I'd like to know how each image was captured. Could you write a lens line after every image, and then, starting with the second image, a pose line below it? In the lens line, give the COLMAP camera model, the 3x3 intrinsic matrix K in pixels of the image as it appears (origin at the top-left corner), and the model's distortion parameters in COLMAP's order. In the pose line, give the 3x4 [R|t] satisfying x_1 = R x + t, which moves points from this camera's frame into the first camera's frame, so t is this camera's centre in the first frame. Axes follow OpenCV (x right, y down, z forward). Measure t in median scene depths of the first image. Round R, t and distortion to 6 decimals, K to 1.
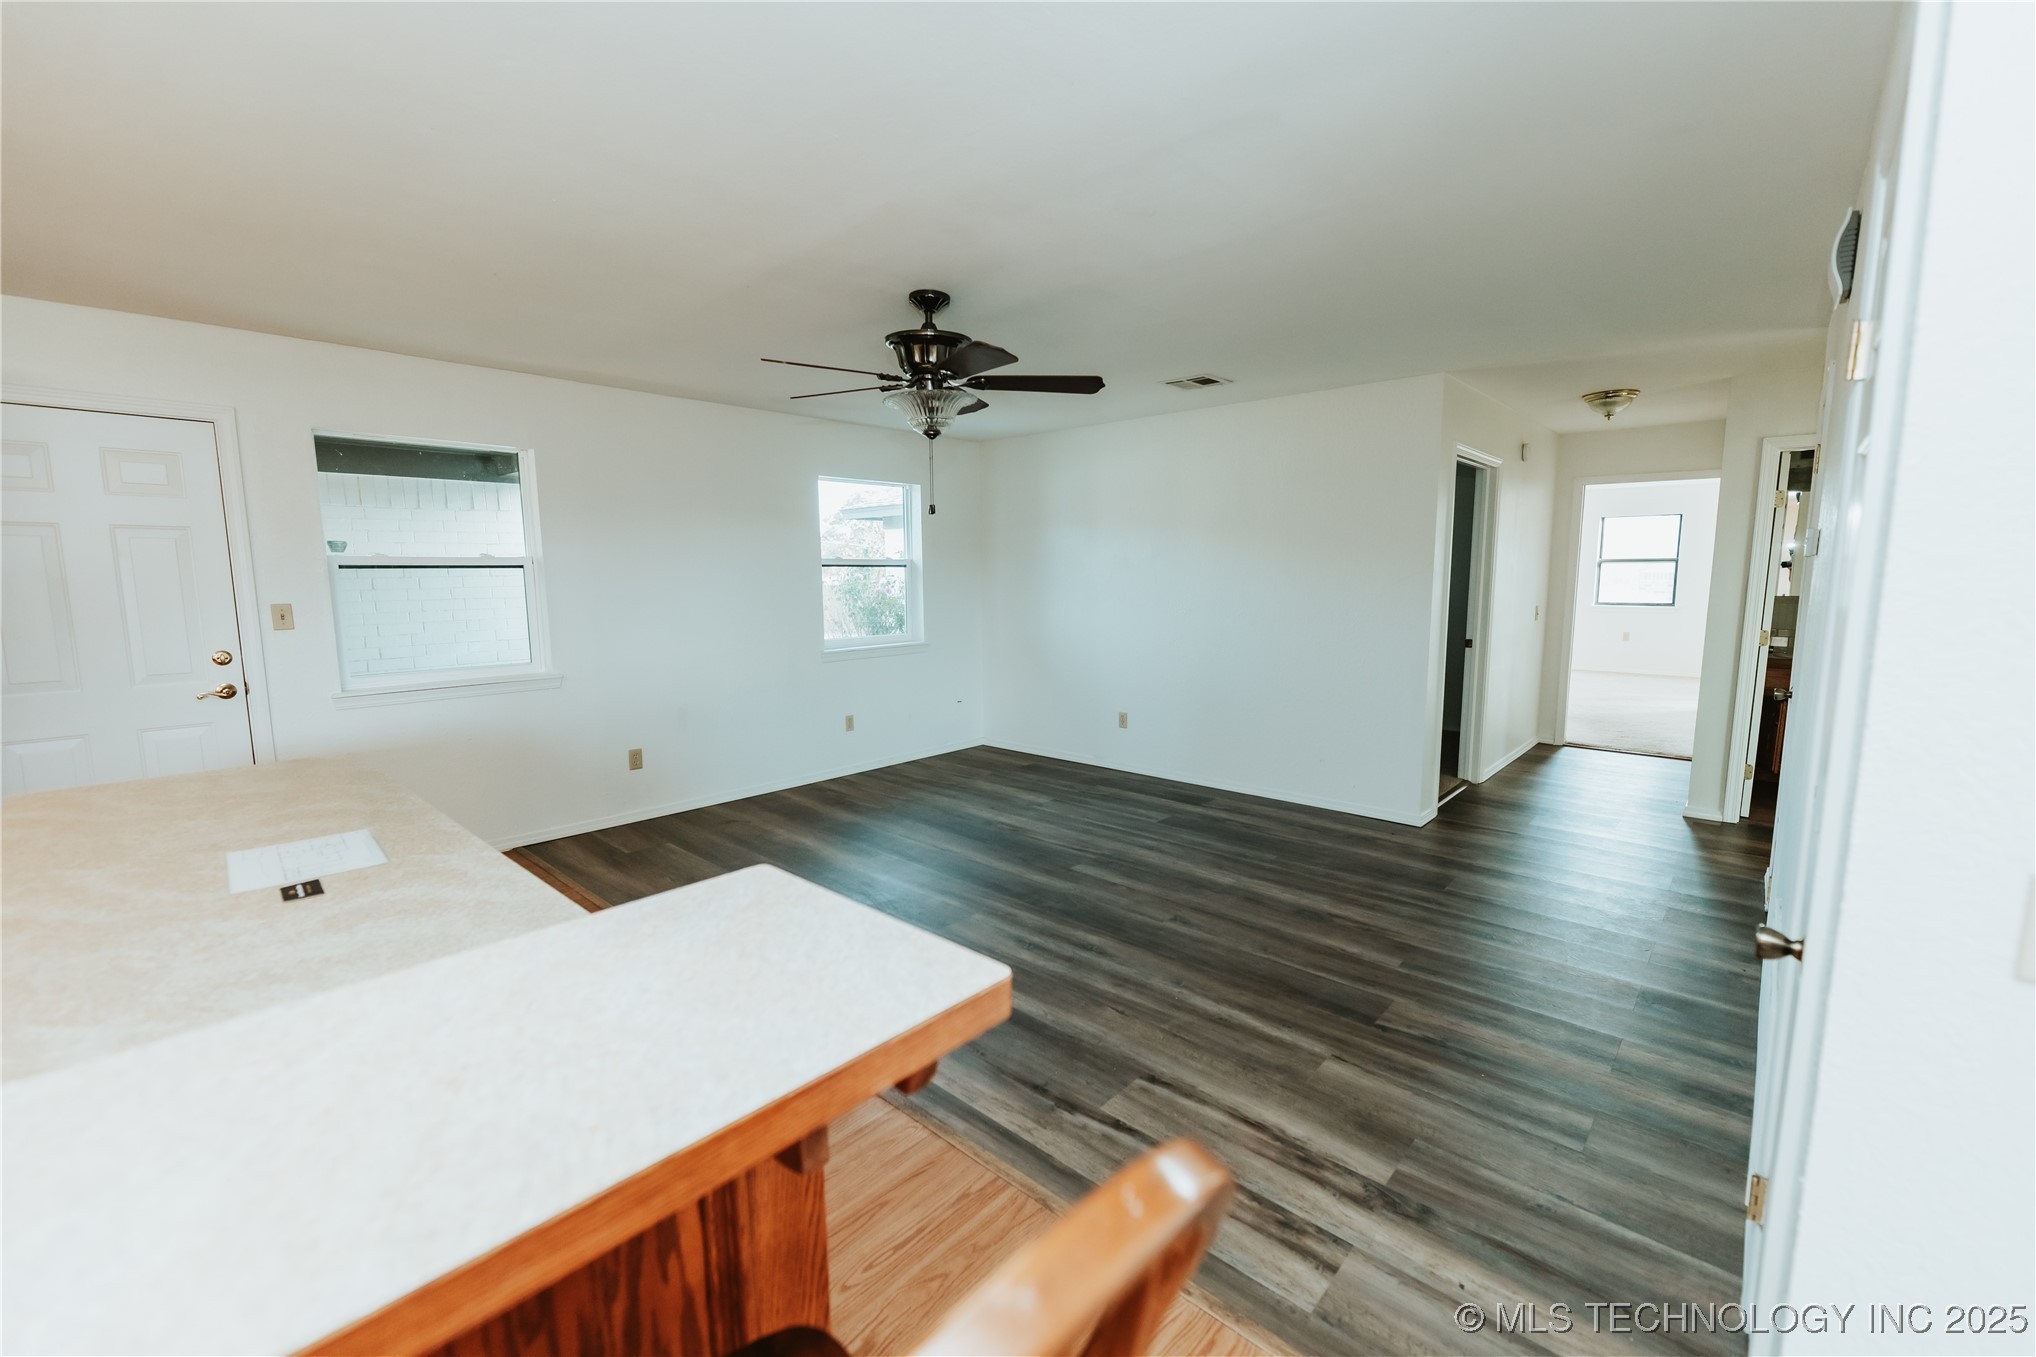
lens RADIAL K [[827.0, 0, 1012.9], [0, 827.0, 677.5], [0, 0, 1]] dist [-0.000181, -0.000324]
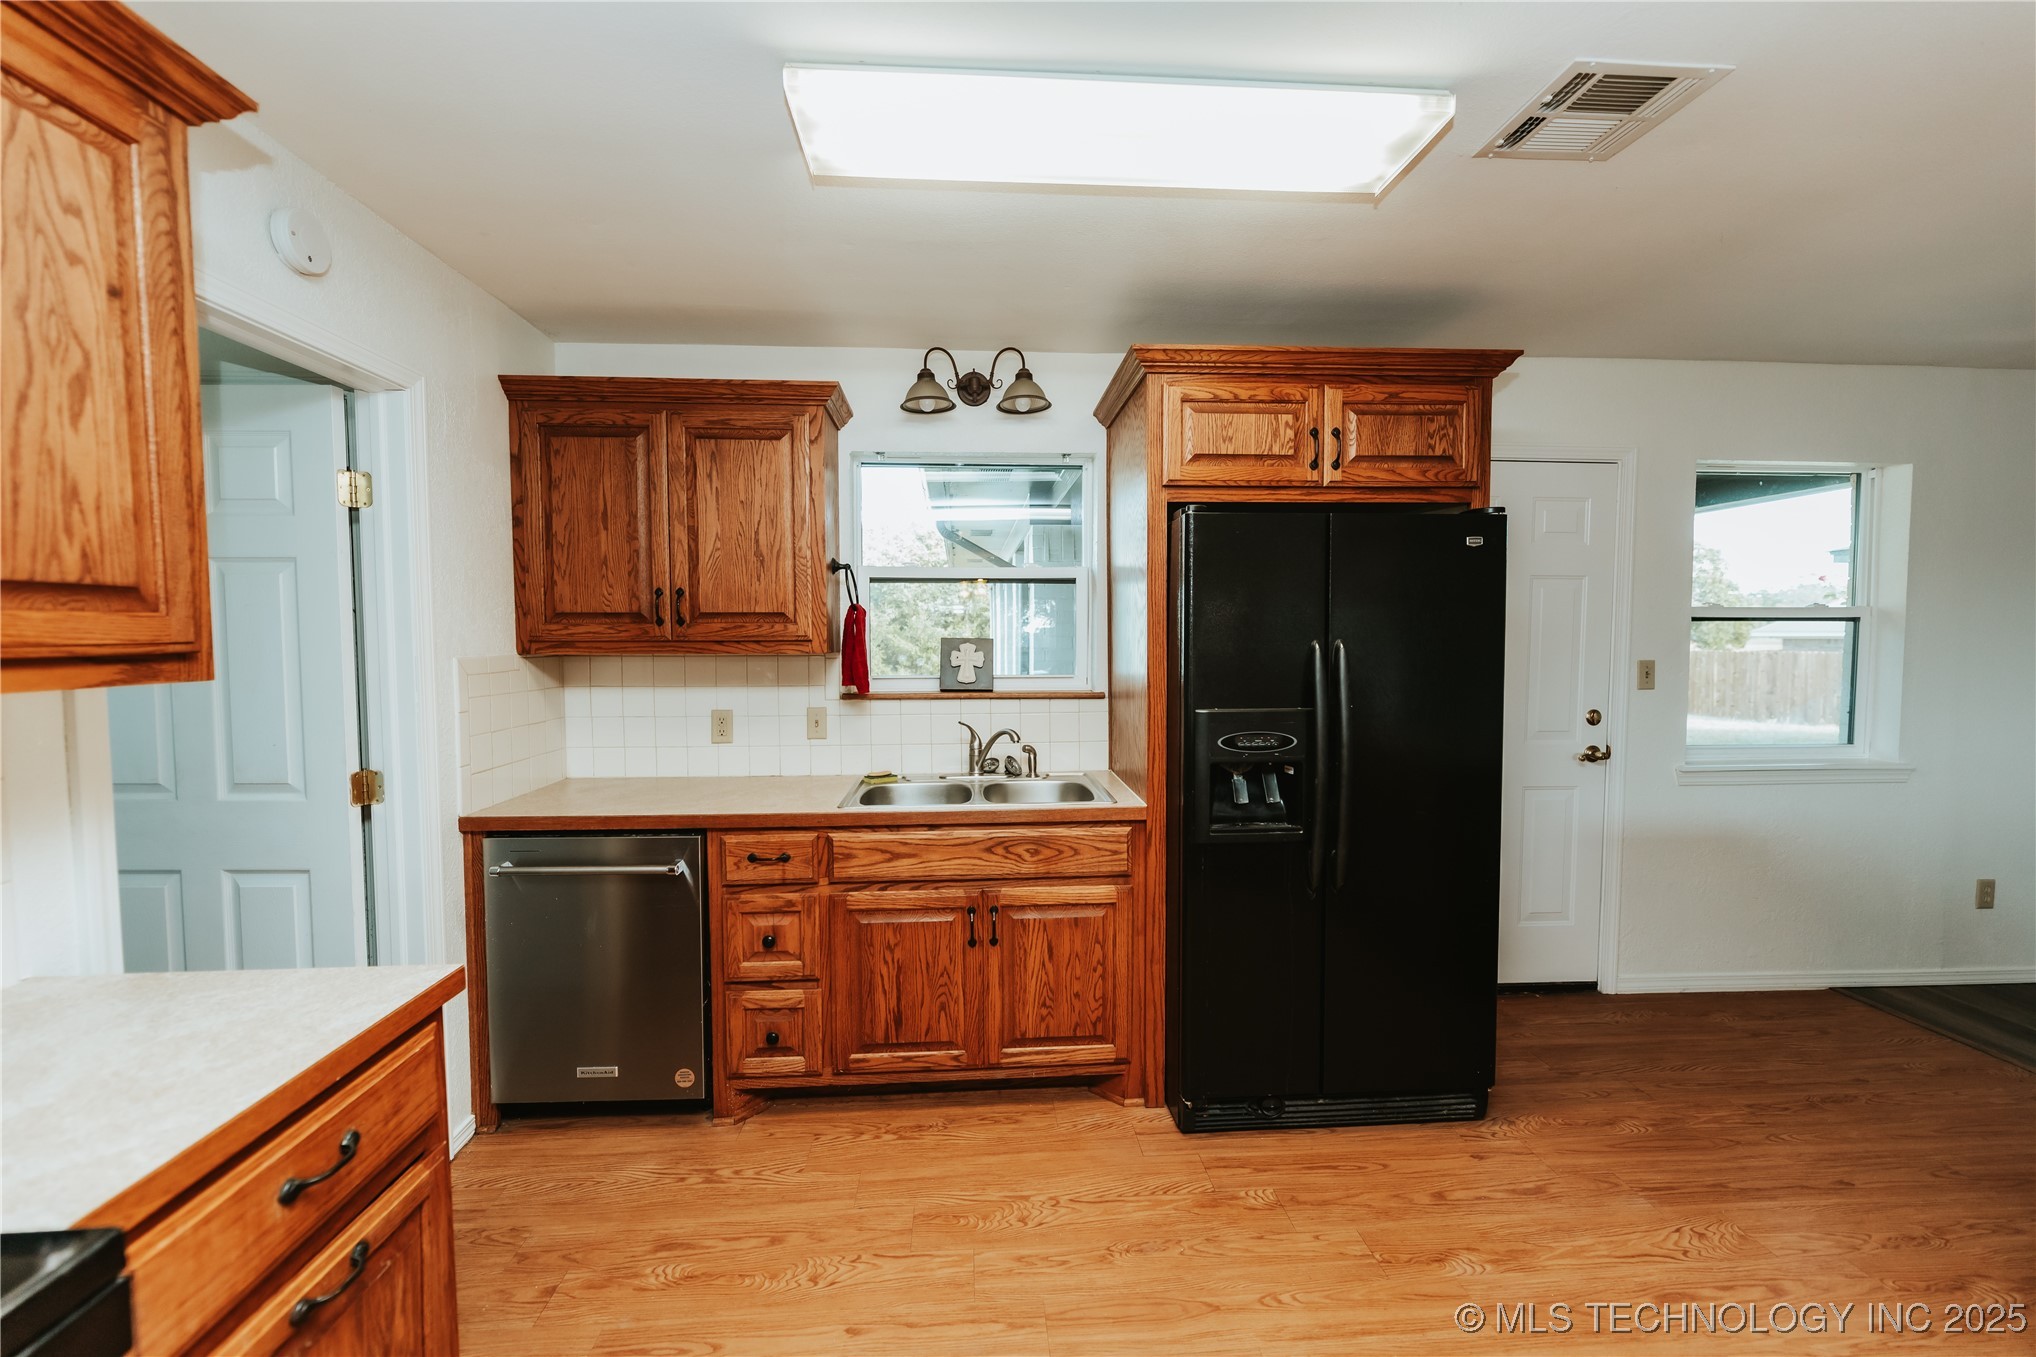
lens RADIAL K [[817.0, 0, 1013.1], [0, 817.0, 678.1], [0, 0, 1]] dist [0.000336, -0.000178]
pose [[0.718108, 0.043643, -0.694562, -0.650240], [-0.092564, 0.995154, -0.033172, 0.018914], [0.689748, 0.088112, 0.718668, -0.077544]]
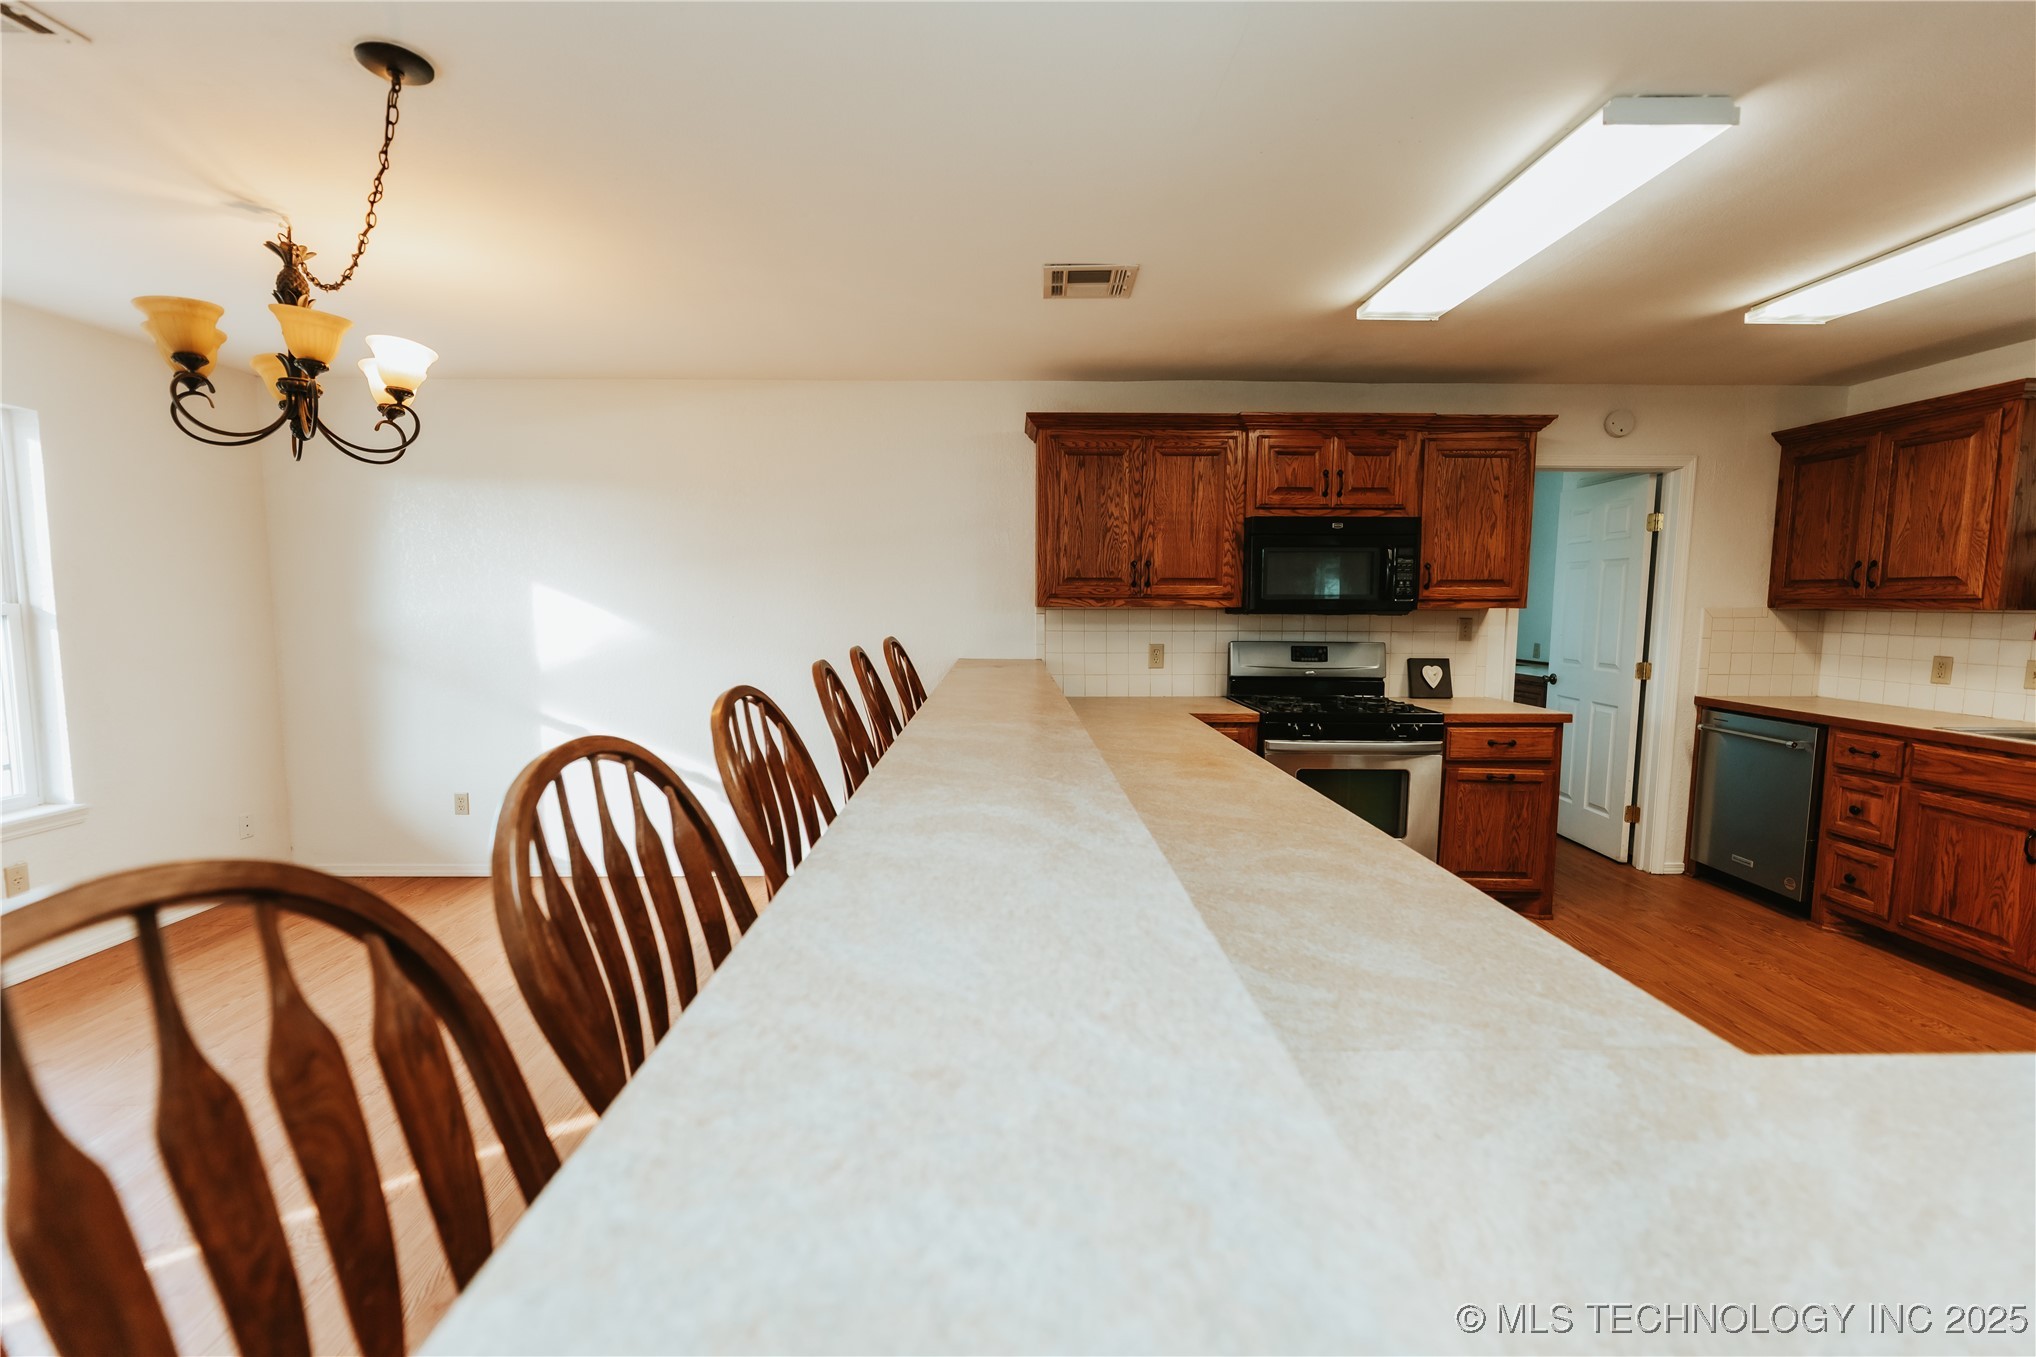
lens RADIAL K [[829.7, 0, 1018.0], [0, 829.7, 678.5], [0, 0, 1]] dist [-0.000365, -0.000065]
pose [[-0.730149, 0.070718, -0.679618, -0.020602], [-0.084799, 0.977562, 0.192824, -0.016585], [0.678005, 0.198421, -0.707770, 0.216092]]
